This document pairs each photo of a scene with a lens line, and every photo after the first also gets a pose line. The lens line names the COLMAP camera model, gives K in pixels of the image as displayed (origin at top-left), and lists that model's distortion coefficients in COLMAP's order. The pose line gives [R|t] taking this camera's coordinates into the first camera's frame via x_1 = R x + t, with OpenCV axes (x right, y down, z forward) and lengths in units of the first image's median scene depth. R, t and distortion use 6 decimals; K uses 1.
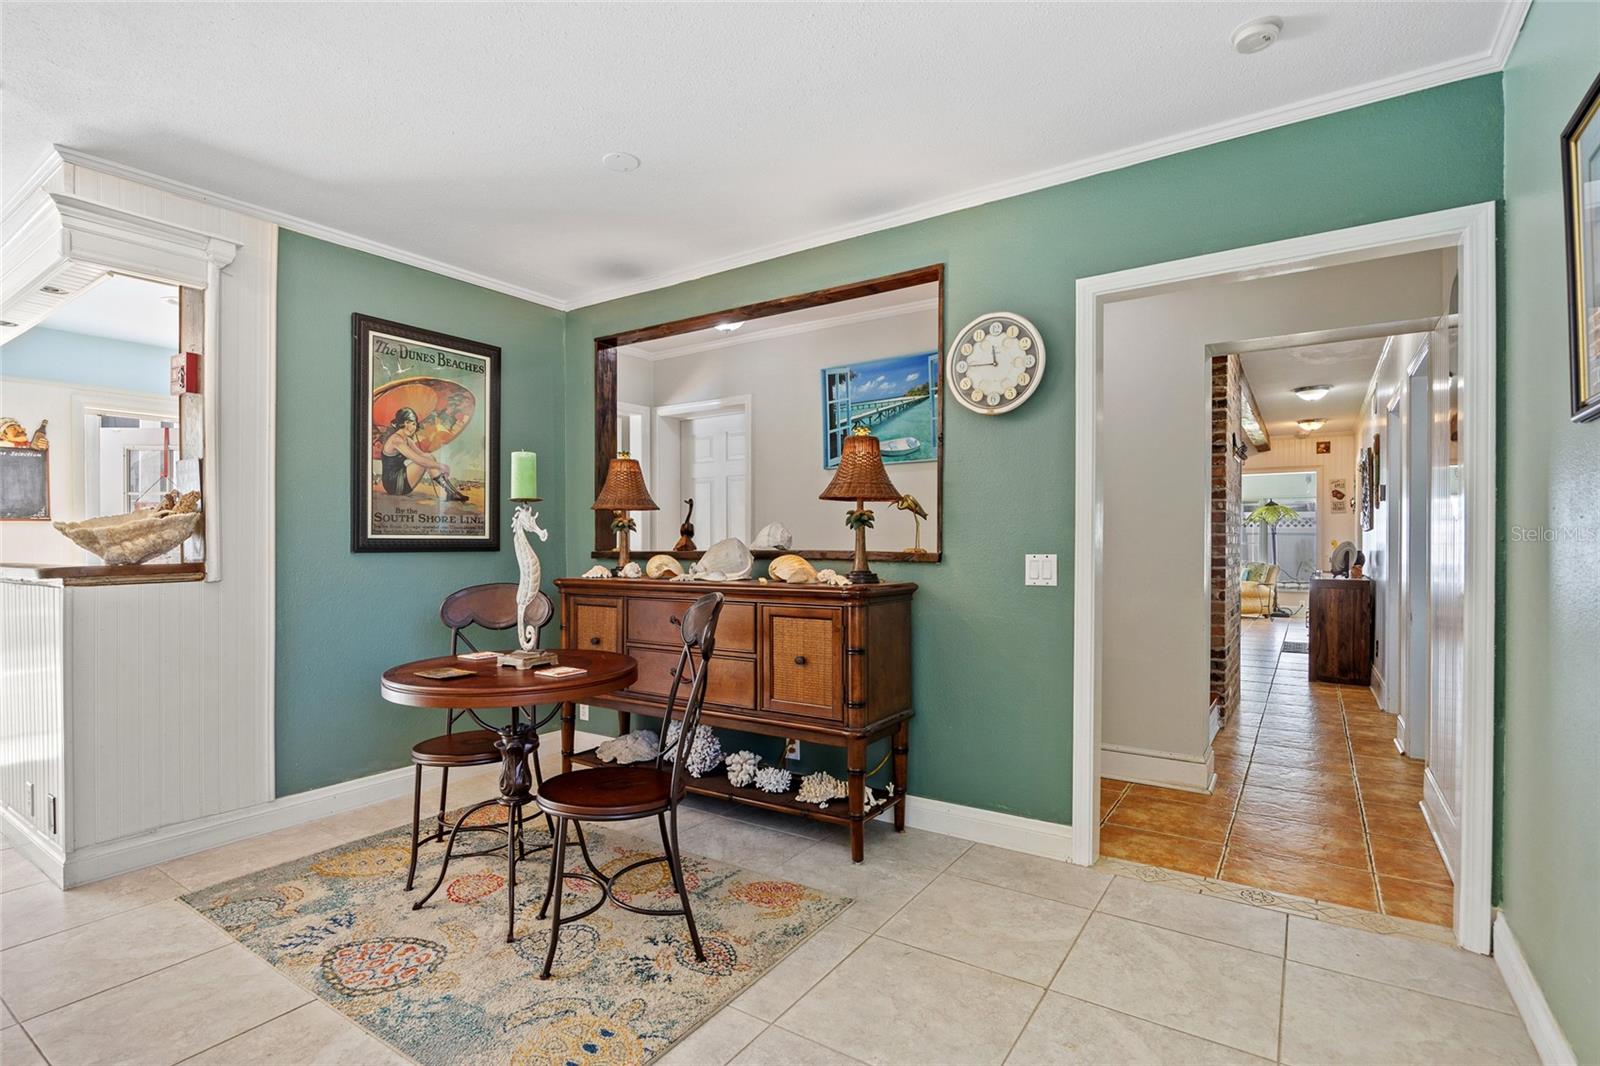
lens RADIAL K [[771.2, 0, 796.5], [0, 771.2, 543.2], [0, 0, 1]] dist [-0.018970, -0.000720]
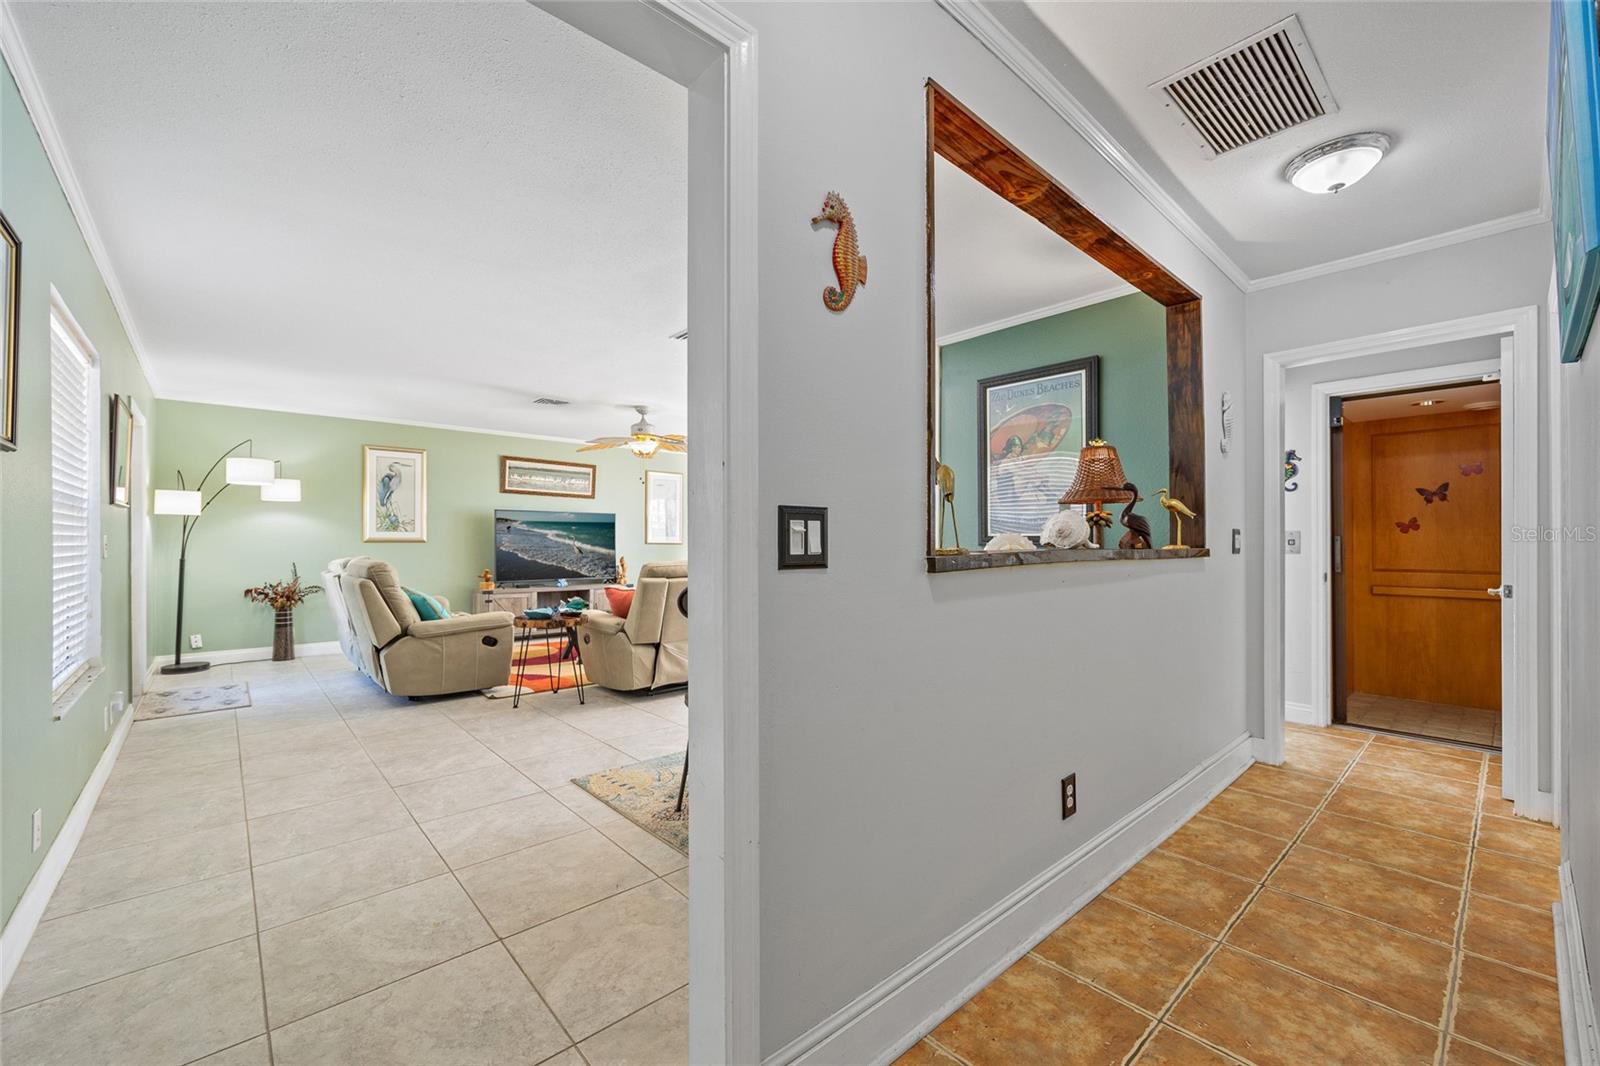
lens RADIAL K [[648.1, 0, 827.6], [0, 648.1, 537.7], [0, 0, 1]] dist [-0.006044, 0.001022]
pose [[-0.220534, -0.000743, -0.975379, 0.640792], [0.002373, 0.999996, -0.001298, -0.002744], [0.975376, -0.002601, -0.220531, 0.937691]]
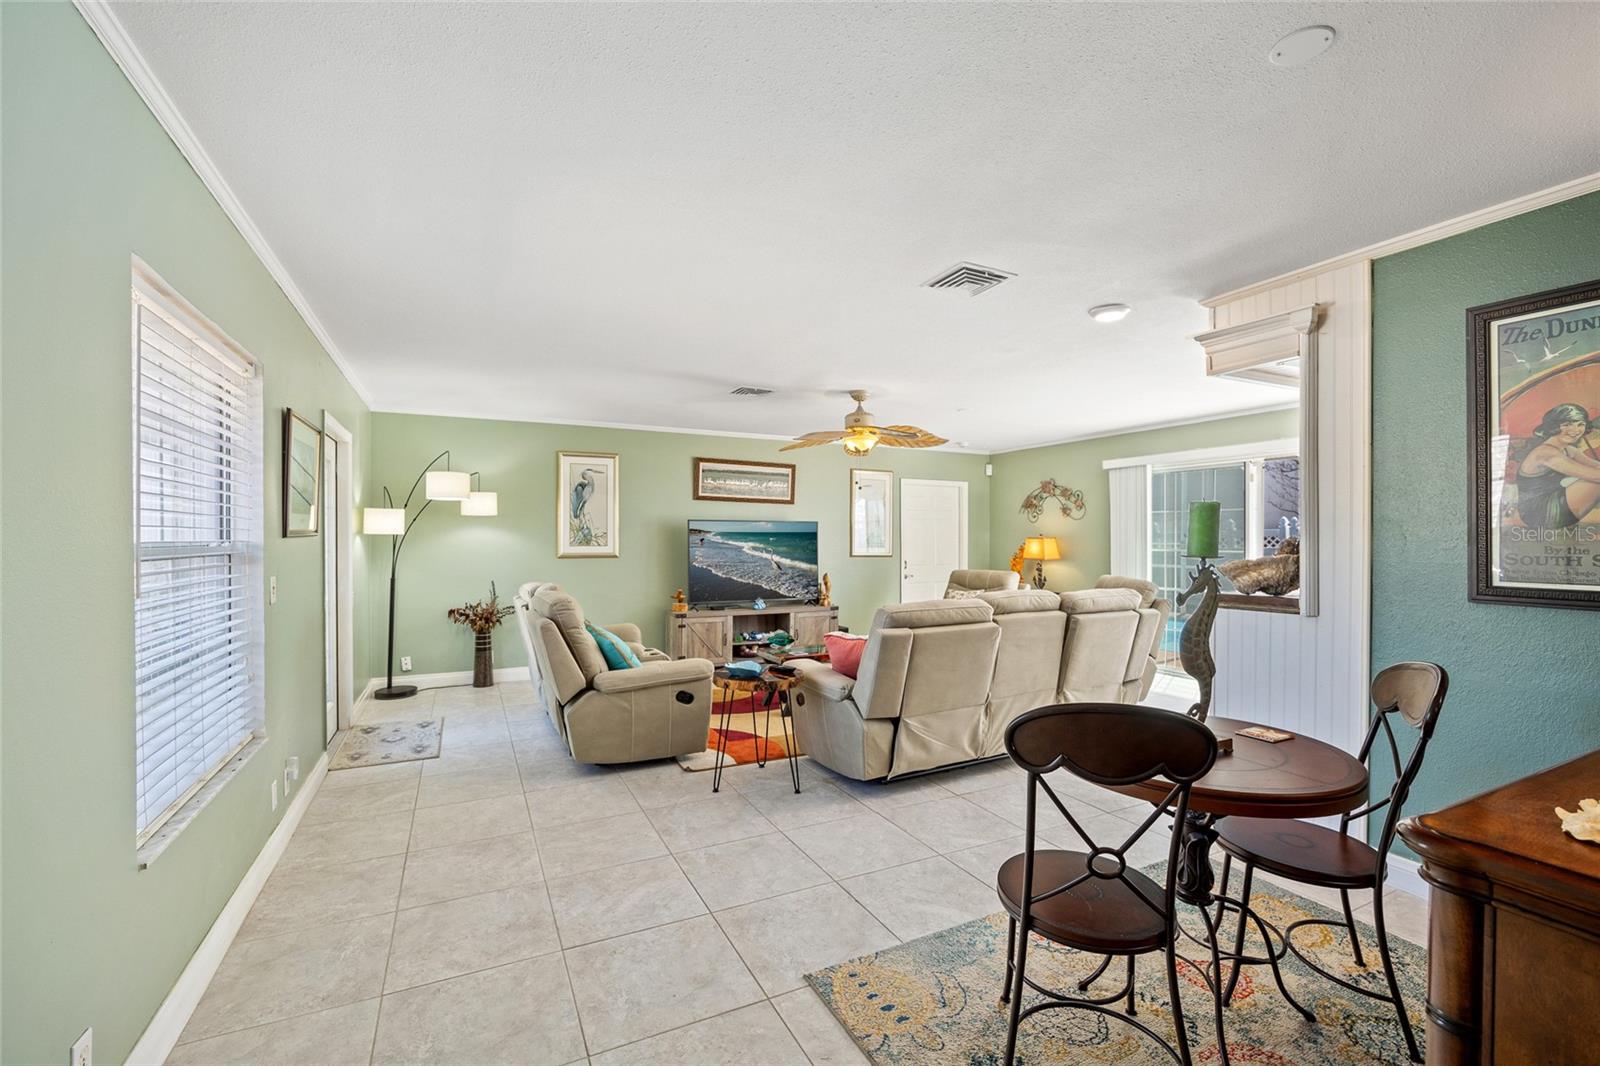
lens RADIAL K [[694.9, 0, 815.6], [0, 694.9, 534.3], [0, 0, 1]] dist [-0.020062, 0.000578]
pose [[-0.489225, 0.003271, -0.872151, 0.377719], [0.002460, 0.999994, 0.002370, -0.060098], [0.872154, -0.000986, -0.489230, 0.706474]]
